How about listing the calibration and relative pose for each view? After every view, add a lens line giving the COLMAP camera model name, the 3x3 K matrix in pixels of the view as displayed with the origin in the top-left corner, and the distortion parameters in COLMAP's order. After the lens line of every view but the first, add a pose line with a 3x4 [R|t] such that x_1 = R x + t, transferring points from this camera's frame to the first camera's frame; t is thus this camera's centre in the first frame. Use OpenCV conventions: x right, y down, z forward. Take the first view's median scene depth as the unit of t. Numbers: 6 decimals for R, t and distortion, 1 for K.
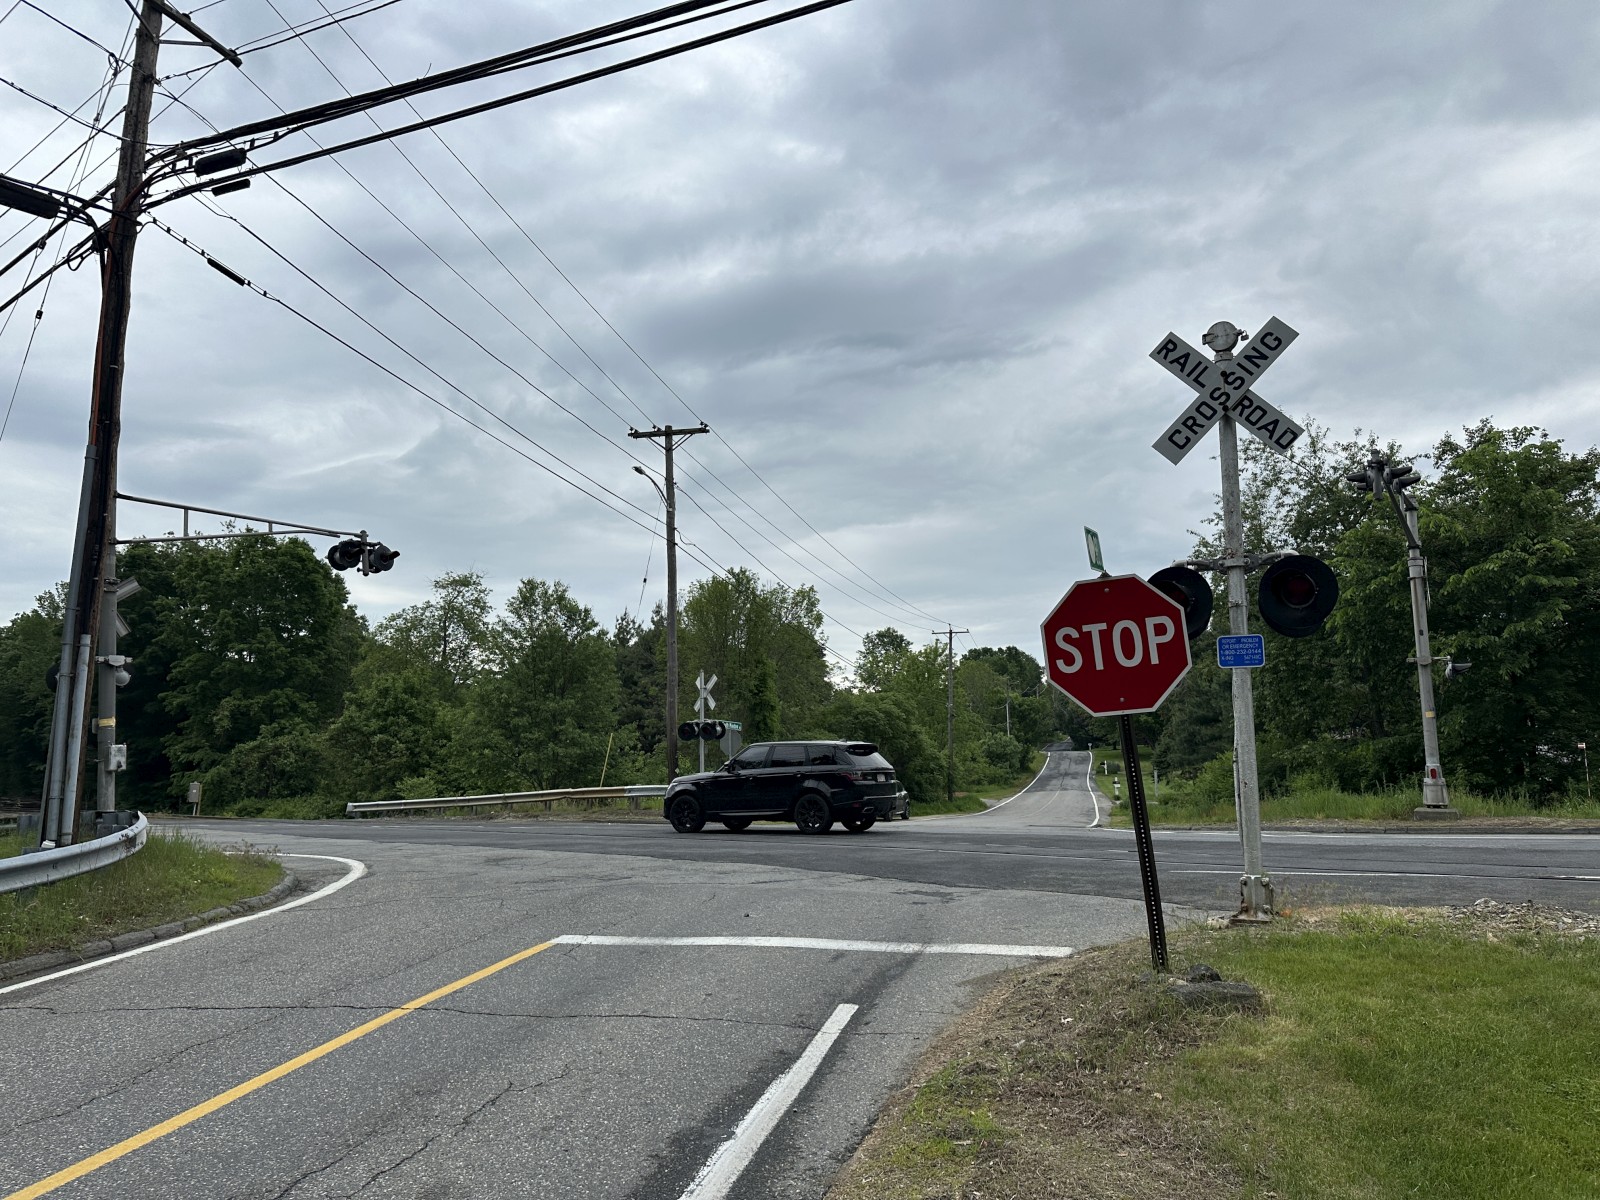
lens RADIAL K [[1108.2, 0, 796.2], [0, 1108.2, 604.8], [0, 0, 1]] dist [0.102781, -0.136612]
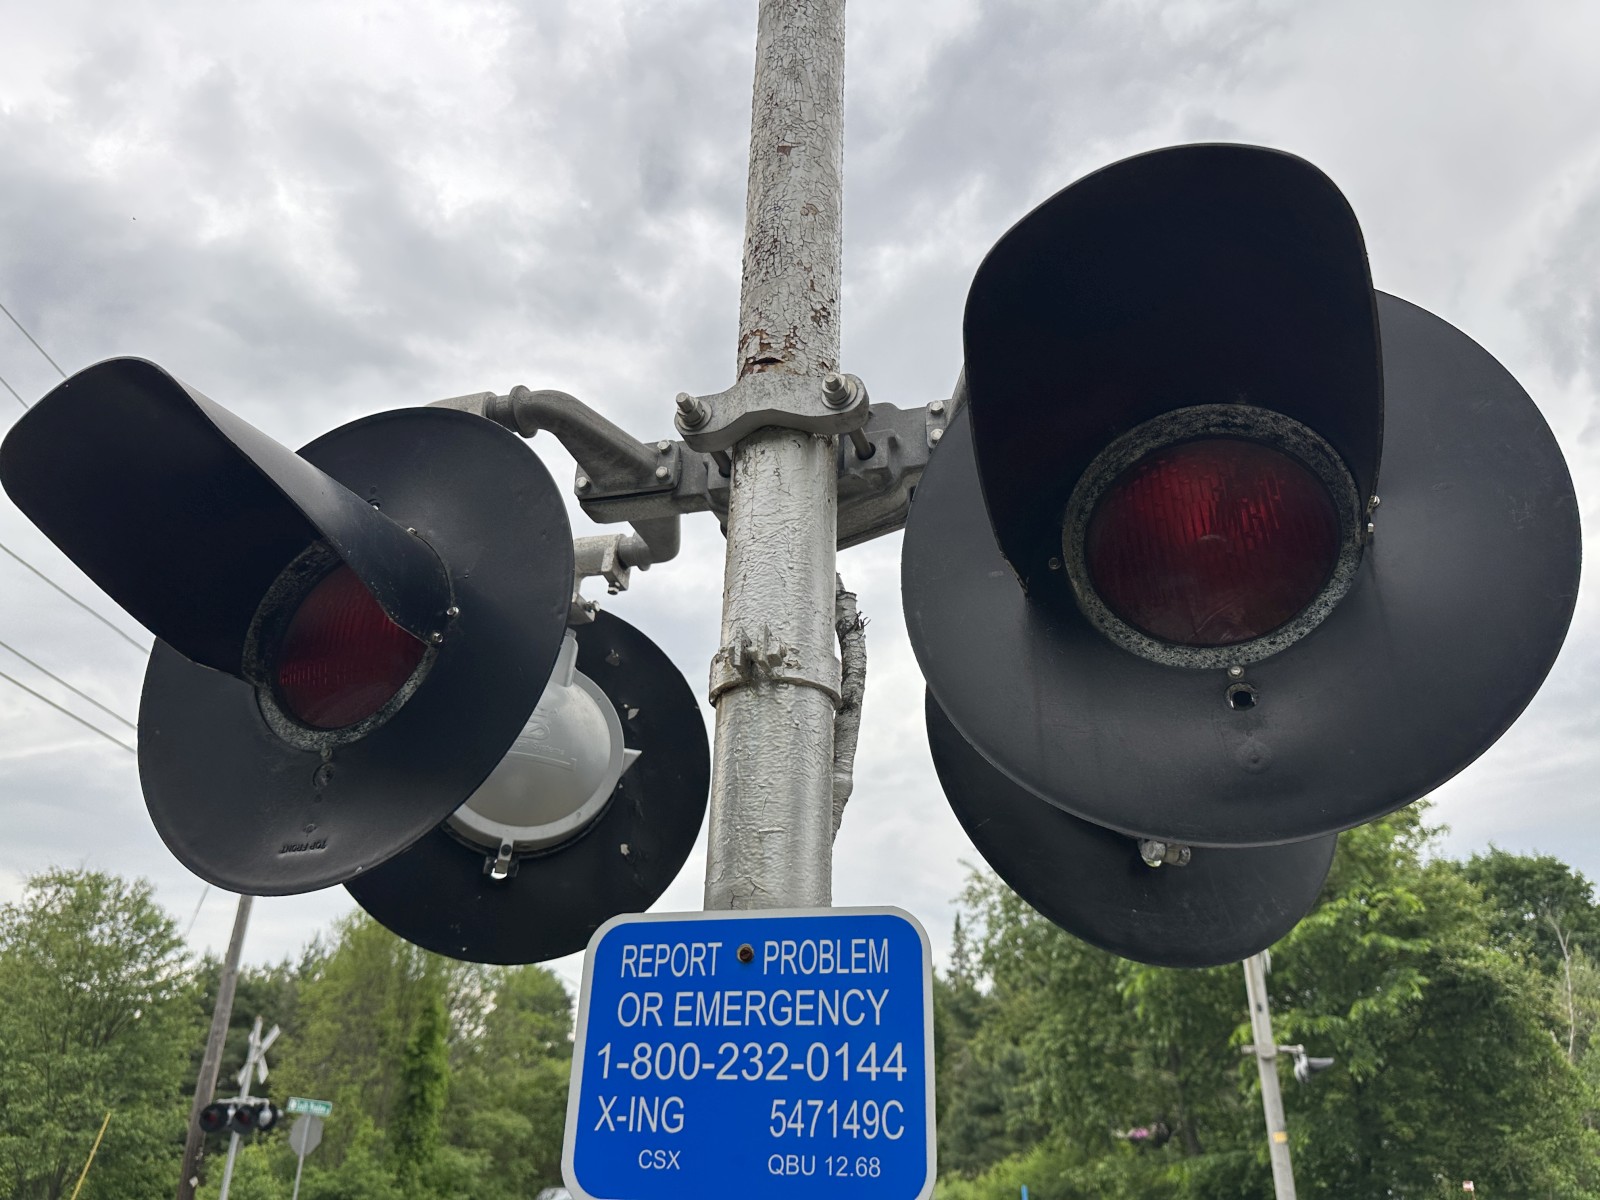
lens RADIAL K [[1131.0, 0, 800.0], [0, 1131.0, 600.0], [0, 0, 1]] dist [-0.006870, -0.003178]
pose [[0.981309, 0.106105, 0.160542, 0.106119], [-0.053168, 0.951274, -0.303727, 0.009205], [-0.184946, 0.289515, 0.939136, 0.249624]]
